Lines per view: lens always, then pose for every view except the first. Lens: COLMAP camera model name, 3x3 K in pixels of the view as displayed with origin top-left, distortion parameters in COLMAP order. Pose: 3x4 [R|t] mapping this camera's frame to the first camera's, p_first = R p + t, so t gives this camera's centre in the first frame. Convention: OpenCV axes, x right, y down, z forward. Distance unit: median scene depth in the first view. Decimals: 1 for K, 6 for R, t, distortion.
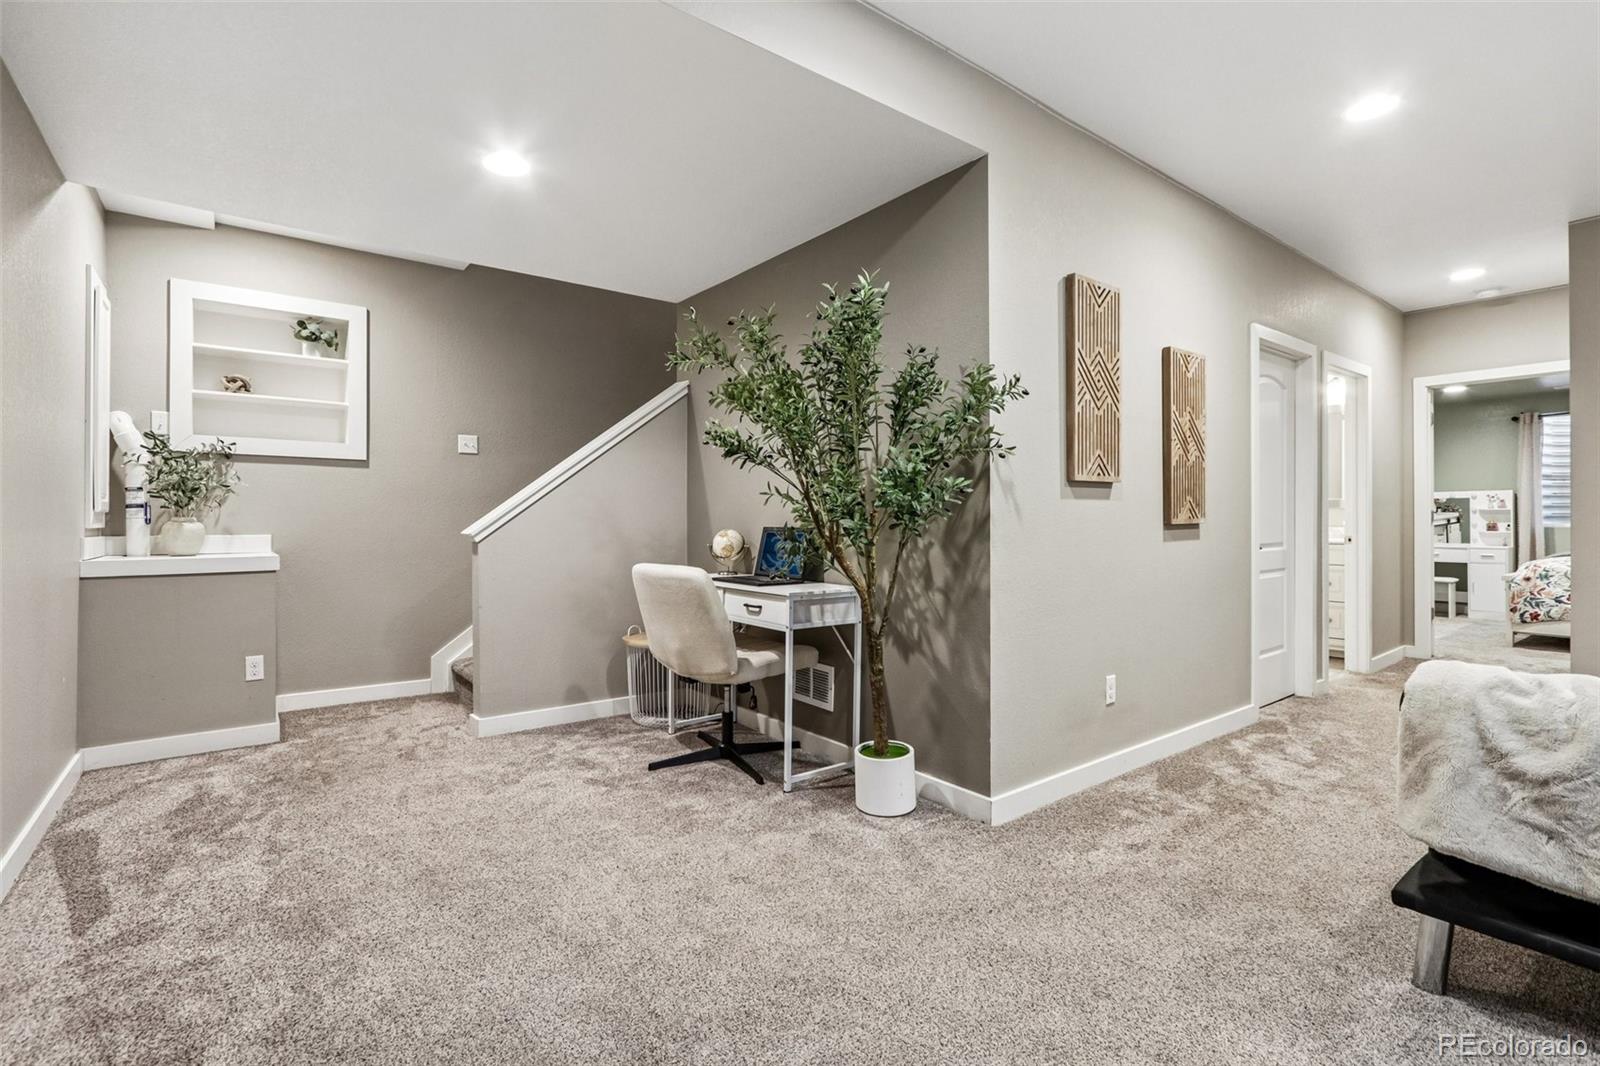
lens RADIAL K [[736.3, 0, 781.9], [0, 736.3, 525.1], [0, 0, 1]] dist [-0.009265, 0.000017]
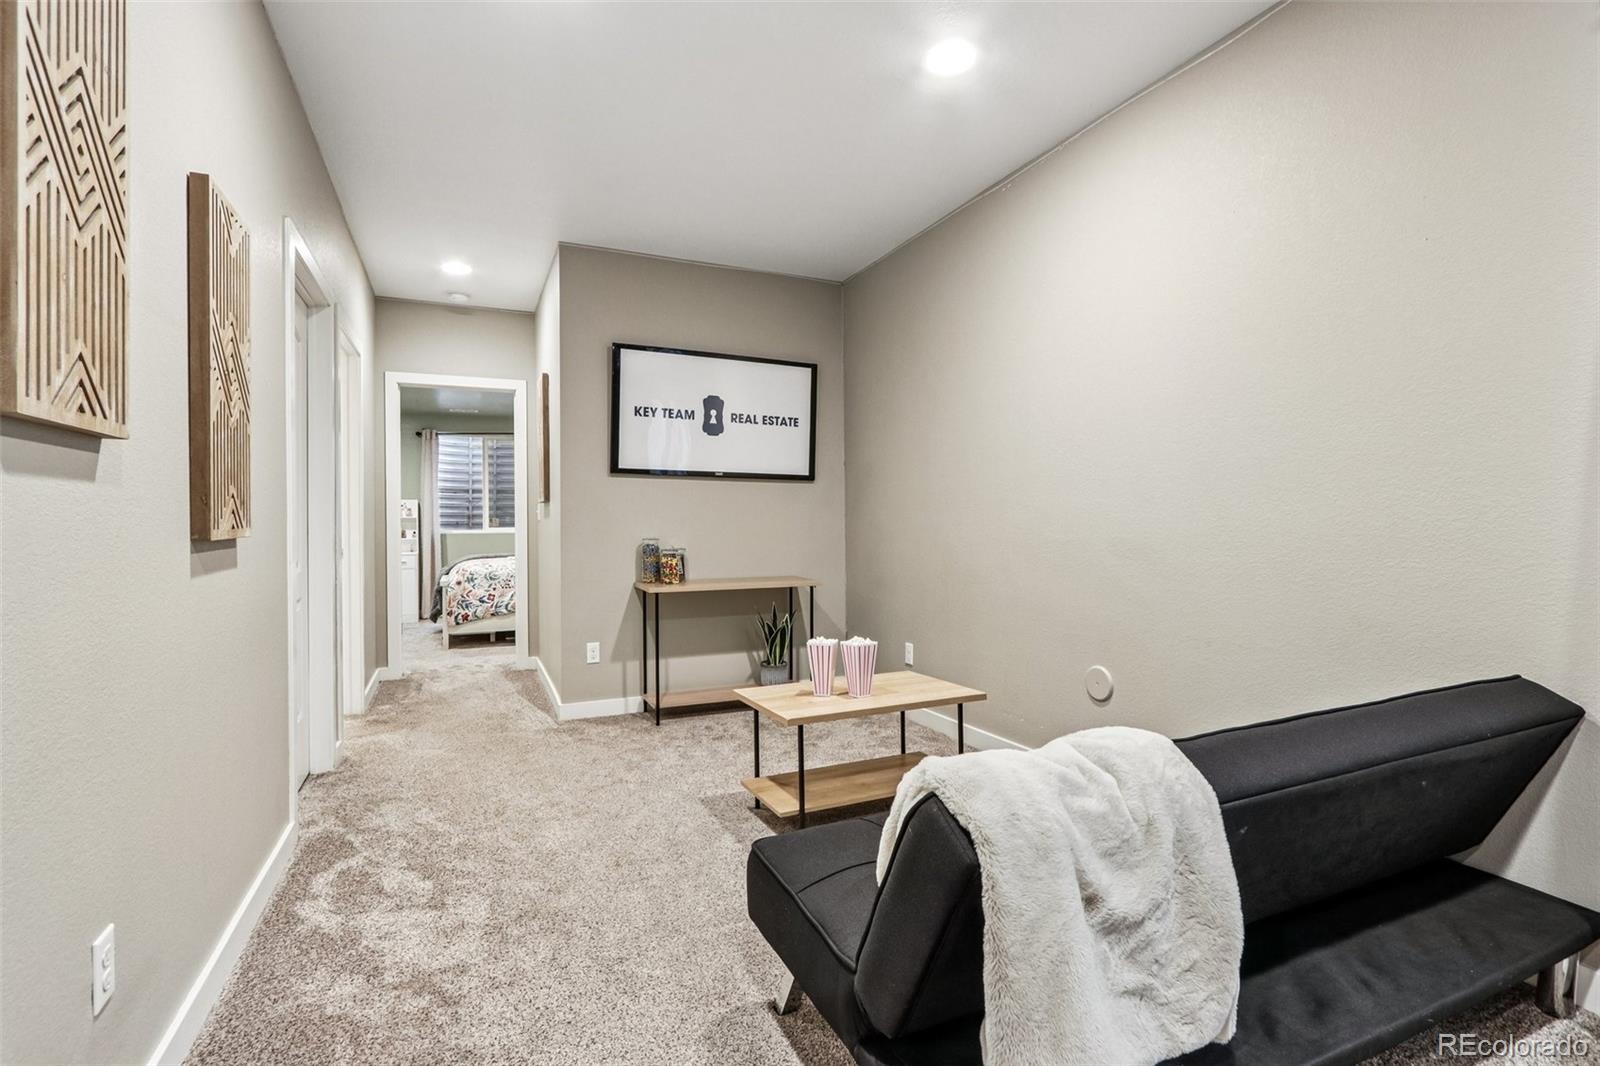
lens RADIAL K [[736.3, 0, 781.9], [0, 736.3, 525.1], [0, 0, 1]] dist [-0.009265, 0.000017]
pose [[0.222229, -0.000852, 0.974994, 0.137291], [0.010850, 0.999940, -0.001599, -0.006358], [-0.974934, 0.010934, 0.222224, 0.508440]]
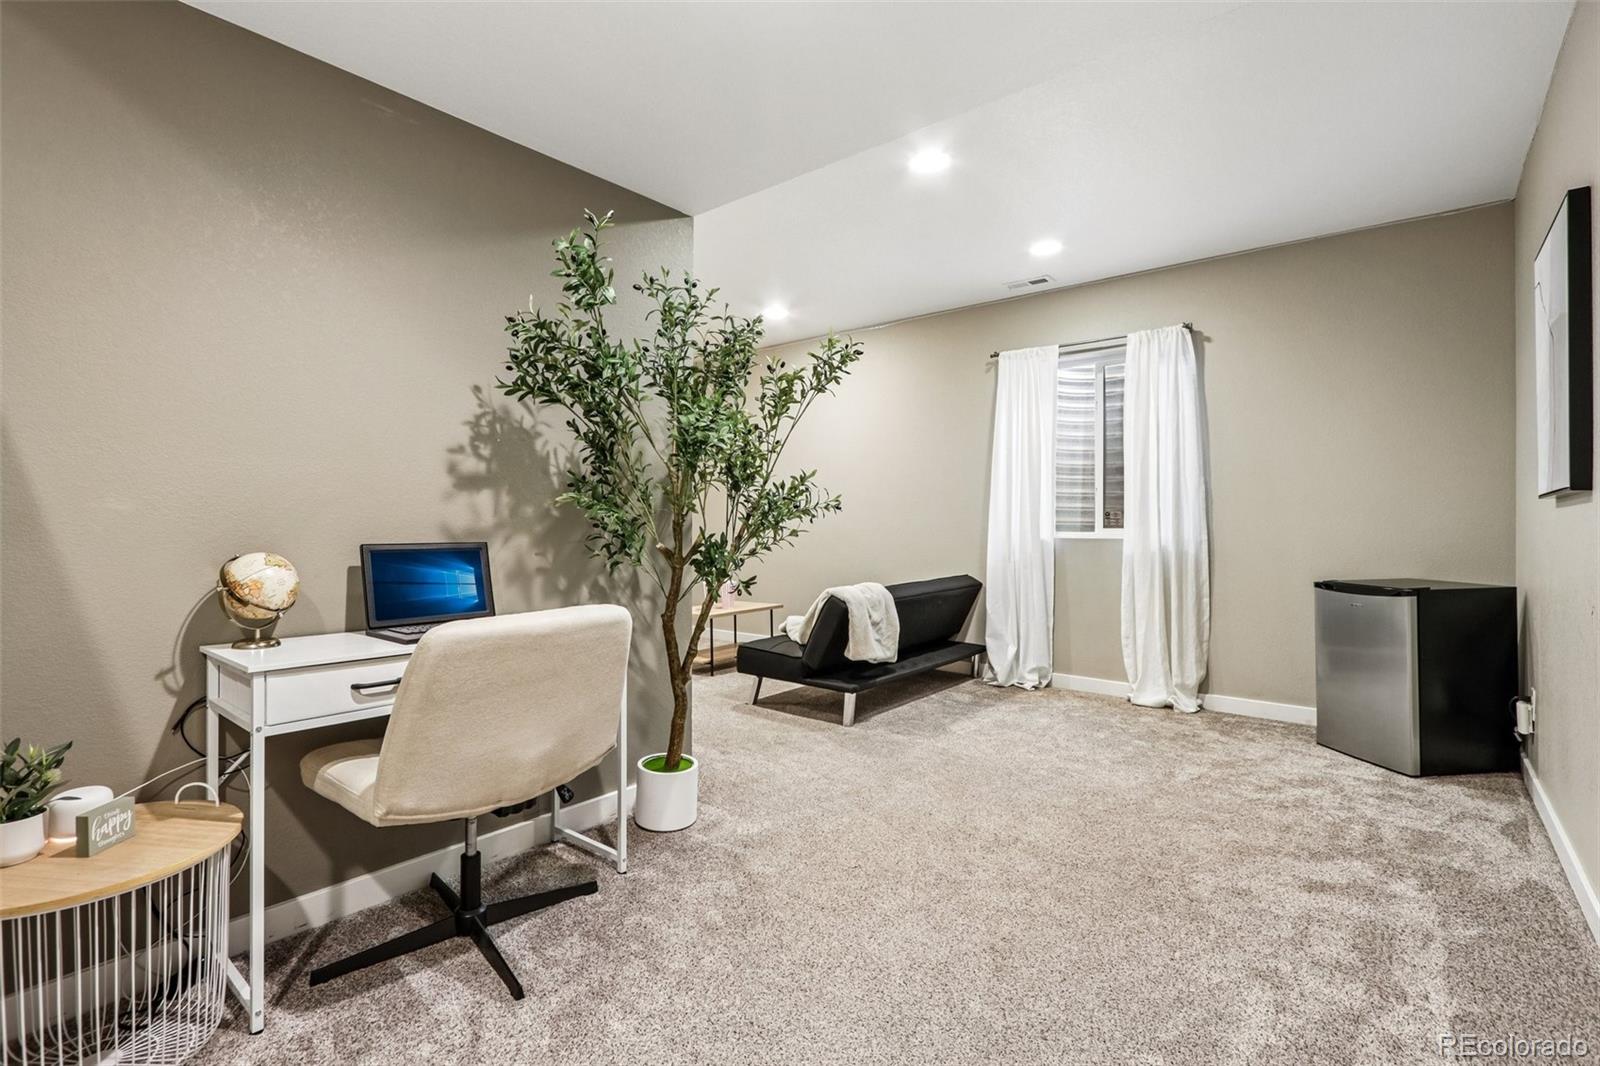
lens RADIAL K [[736.3, 0, 781.9], [0, 736.3, 525.1], [0, 0, 1]] dist [-0.009265, 0.000017]
pose [[-0.226418, 0.001066, 0.974030, -0.689348], [0.008085, 0.999967, 0.000785, -0.009886], [-0.973997, 0.008053, -0.226419, 0.864546]]
